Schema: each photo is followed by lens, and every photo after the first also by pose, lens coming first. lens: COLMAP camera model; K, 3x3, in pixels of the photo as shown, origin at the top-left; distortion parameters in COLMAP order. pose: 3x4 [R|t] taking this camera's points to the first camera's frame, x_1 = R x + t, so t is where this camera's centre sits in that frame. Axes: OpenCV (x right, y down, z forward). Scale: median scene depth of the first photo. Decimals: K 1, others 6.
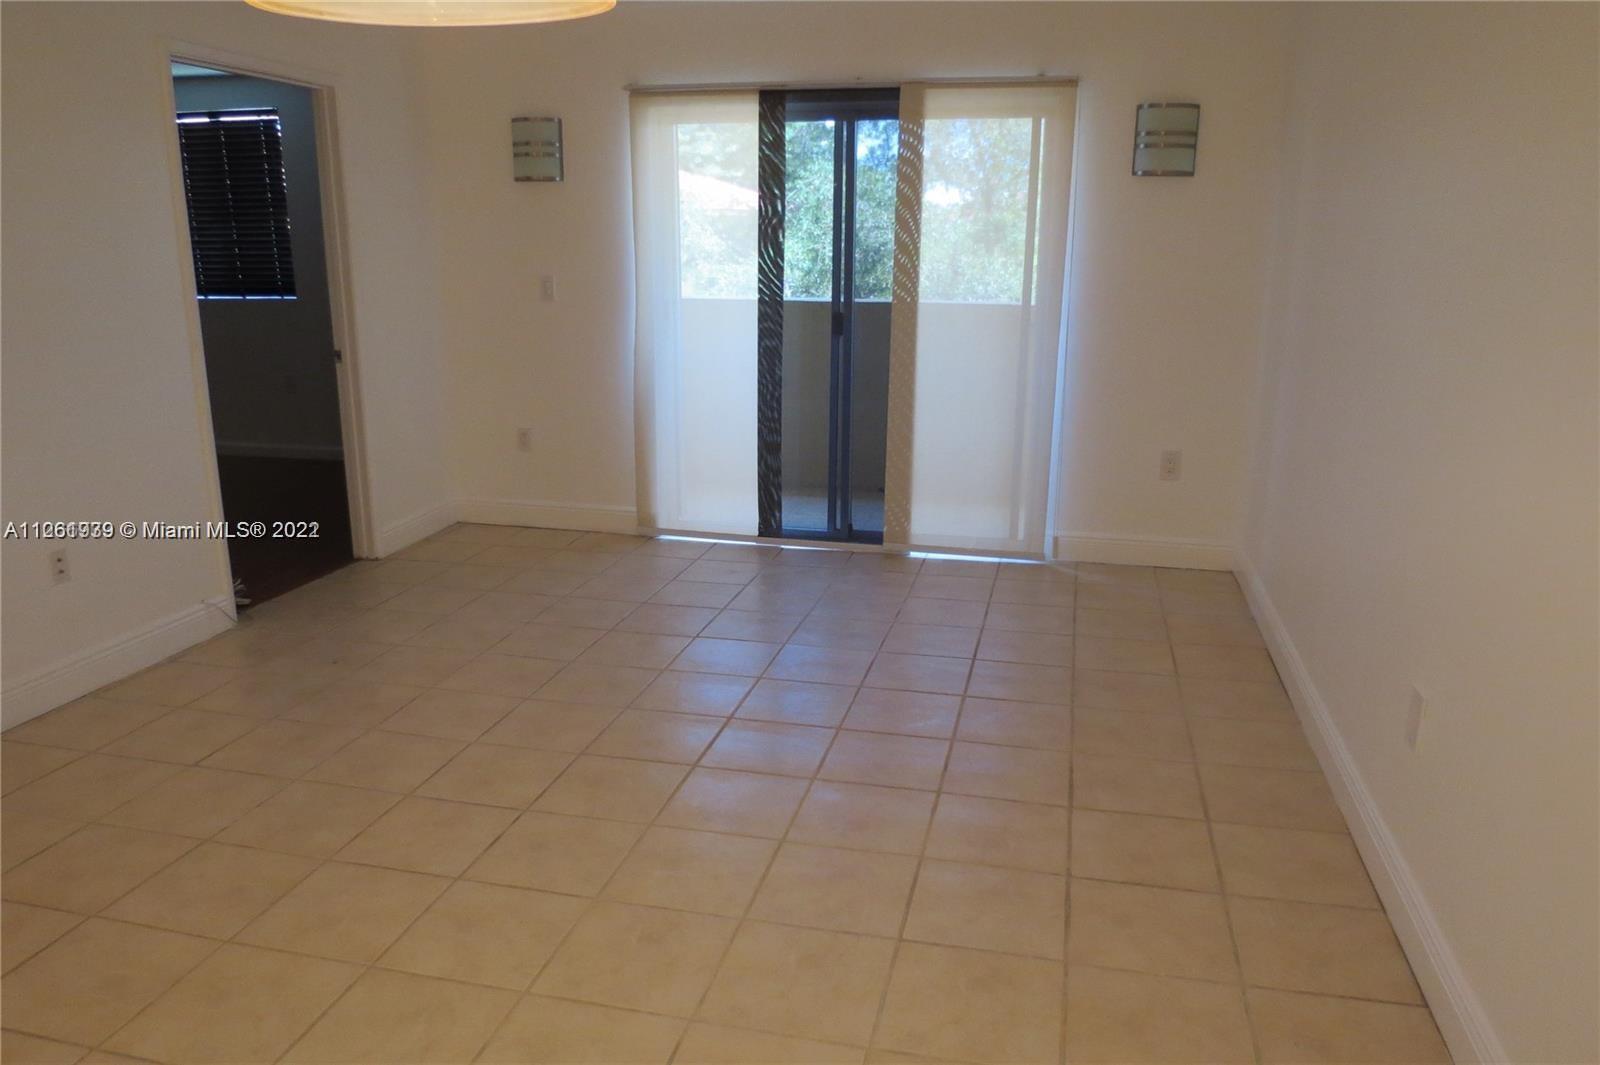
lens RADIAL K [[1137.3, 0, 800.0], [0, 1137.3, 532.5], [0, 0, 1]] dist [-0.027561, -0.001217]
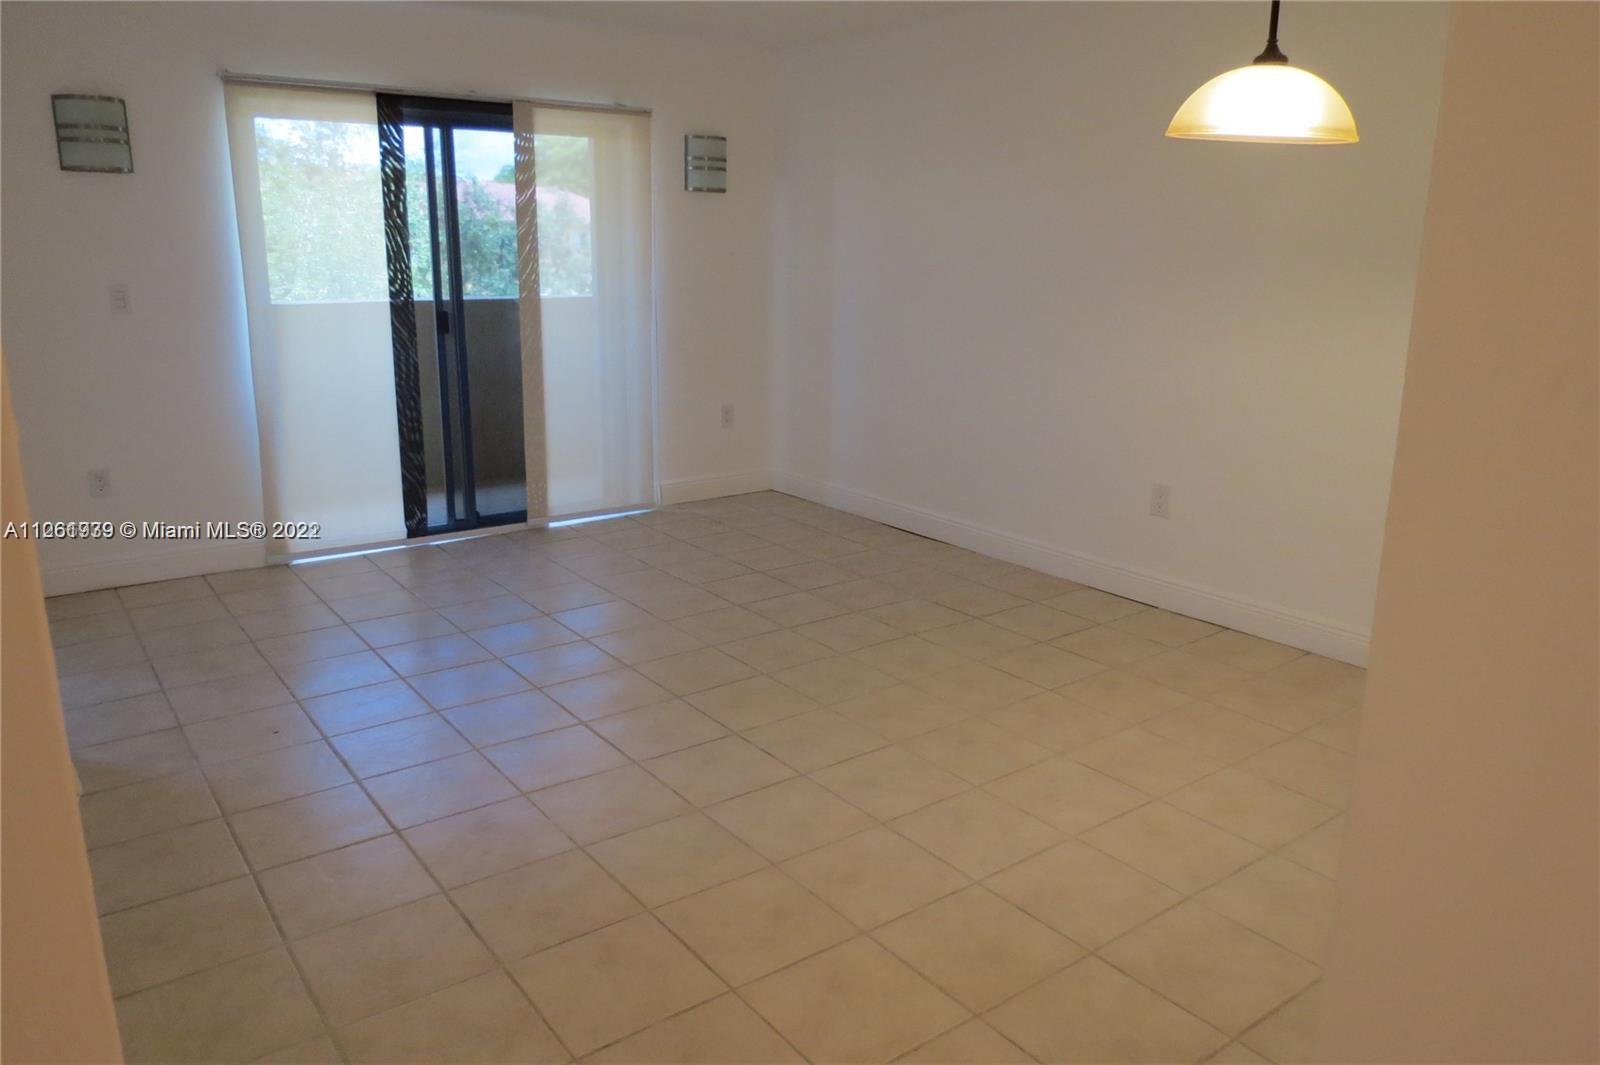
lens RADIAL K [[1131.1, 0, 800.0], [0, 1131.1, 532.5], [0, 0, 1]] dist [-0.039847, 0.021044]
pose [[0.646249, -0.189235, 0.739291, -0.577233], [0.183755, 0.978850, 0.089925, -0.028826], [-0.740672, 0.077735, 0.667354, 0.088116]]
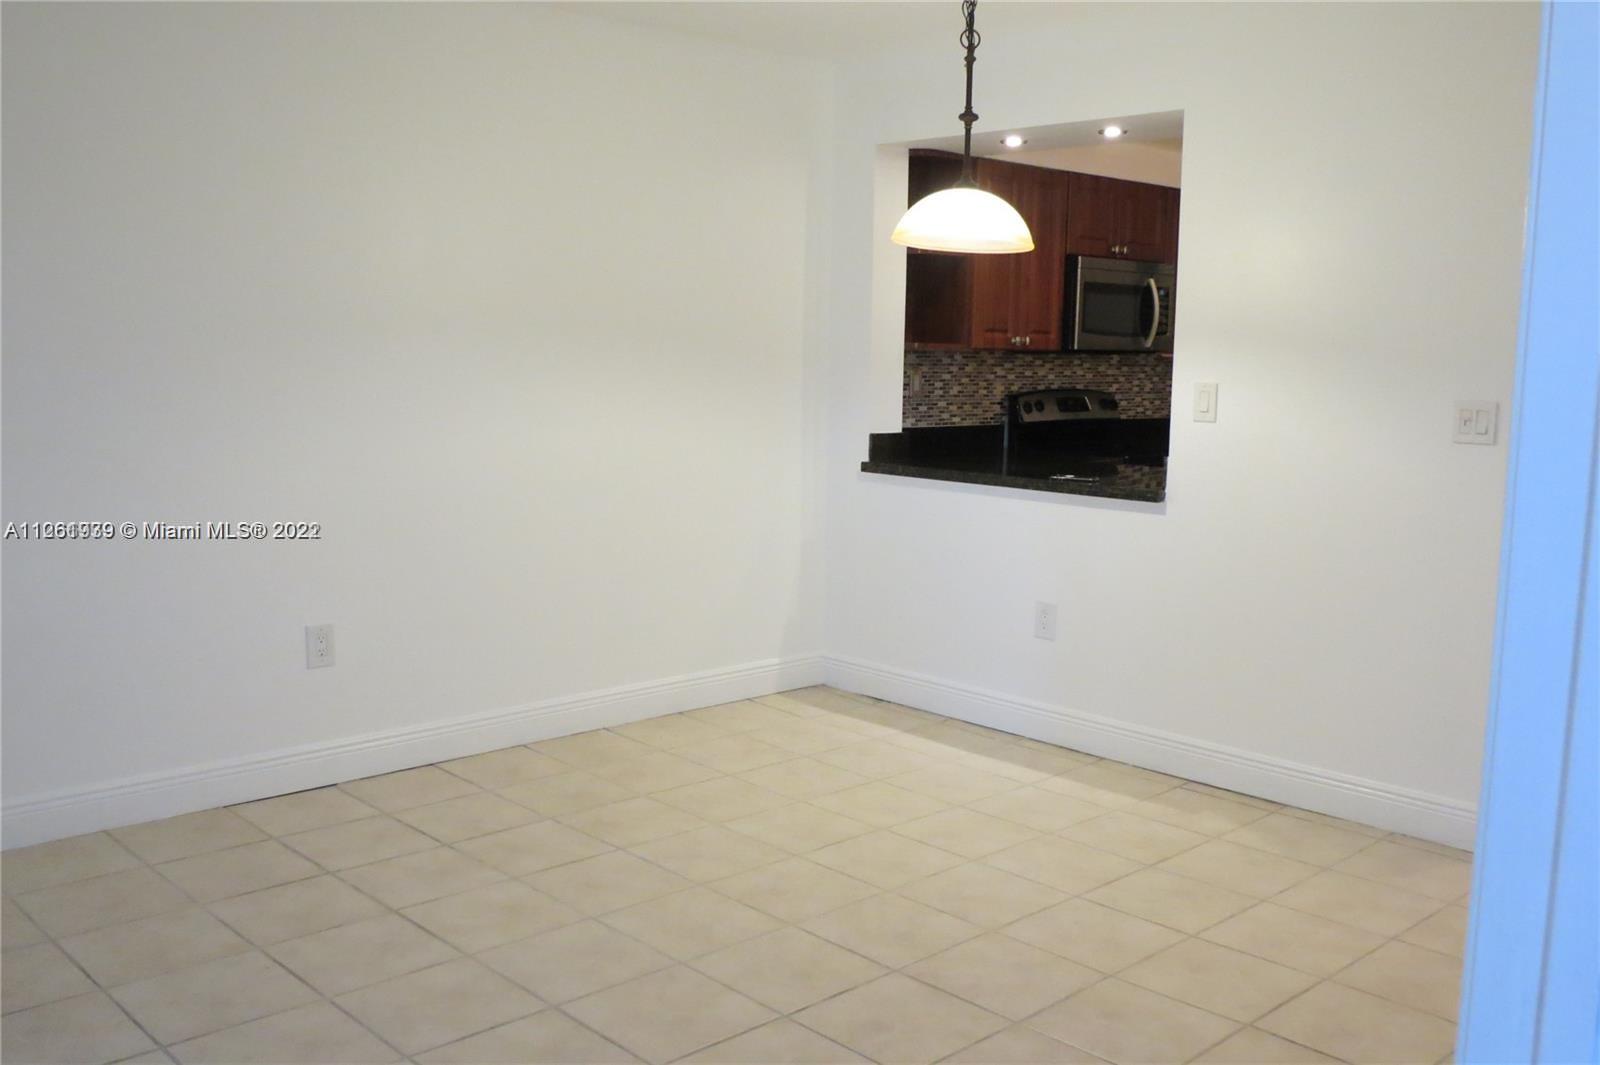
lens RADIAL K [[1473.0, 0, 800.0], [0, 1473.0, 532.5], [0, 0, 1]] dist [-0.035713, 0.003319]
pose [[-0.839400, -0.092738, 0.535544, -0.441463], [0.108128, 0.937146, 0.331760, -0.241302], [-0.532650, 0.336387, -0.776613, 0.955773]]
